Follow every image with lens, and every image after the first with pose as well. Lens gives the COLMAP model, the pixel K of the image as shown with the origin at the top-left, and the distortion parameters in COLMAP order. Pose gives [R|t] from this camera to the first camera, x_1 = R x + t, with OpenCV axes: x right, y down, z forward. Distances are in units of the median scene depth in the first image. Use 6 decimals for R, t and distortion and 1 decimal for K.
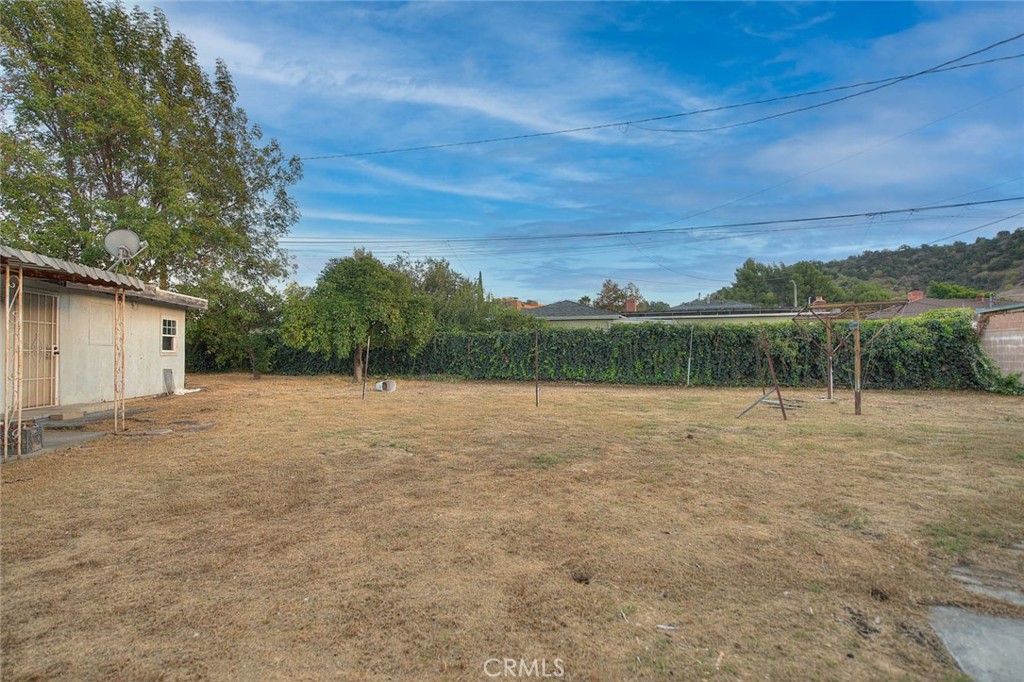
lens RADIAL K [[510.5, 0, 512.0], [0, 510.5, 341.0], [0, 0, 1]] dist [0.001260, -0.000917]
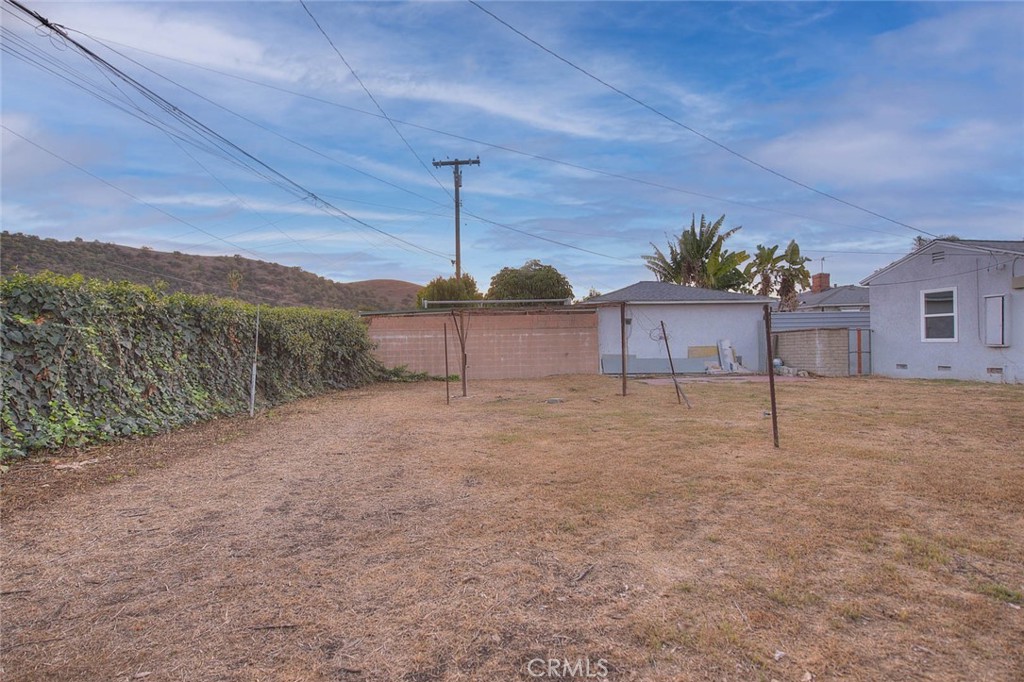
lens RADIAL K [[510.5, 0, 512.0], [0, 510.5, 341.0], [0, 0, 1]] dist [0.001260, -0.000917]
pose [[-0.268558, 0.010979, 0.963201, -0.208151], [0.001314, 0.999938, -0.011031, 0.012670], [-0.963263, -0.001697, -0.268556, 0.747616]]
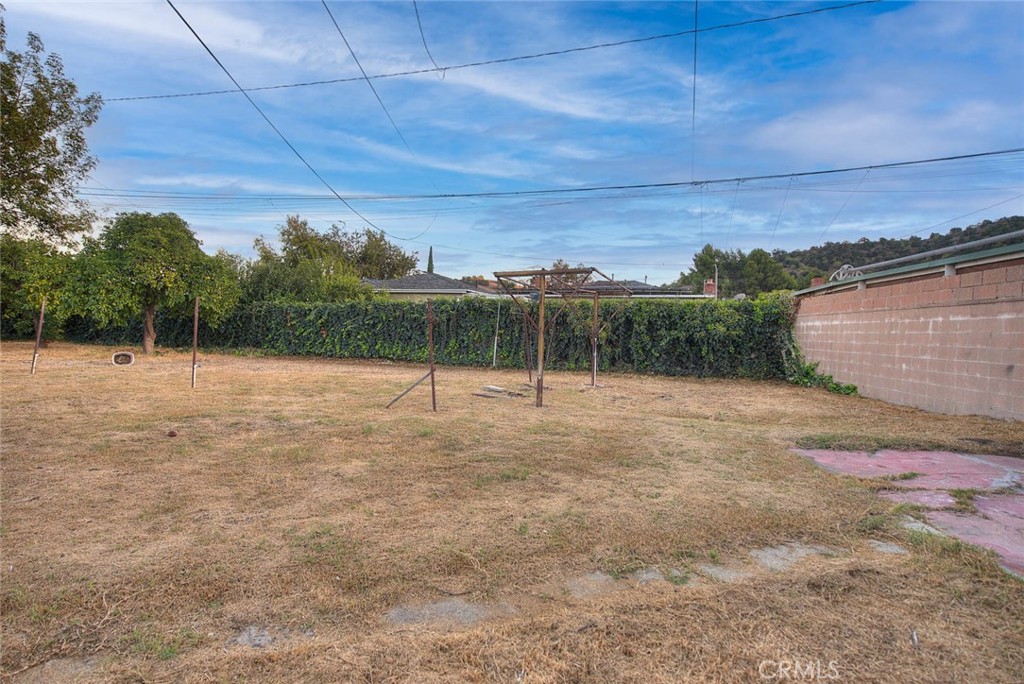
lens RADIAL K [[510.5, 0, 512.0], [0, 510.5, 342.0], [0, 0, 1]] dist [0.001260, -0.000917]
pose [[0.998096, 0.027613, 0.055158, 0.277017], [-0.029931, 0.998684, 0.041649, 0.003586], [-0.053936, -0.043221, 0.997609, 0.087150]]
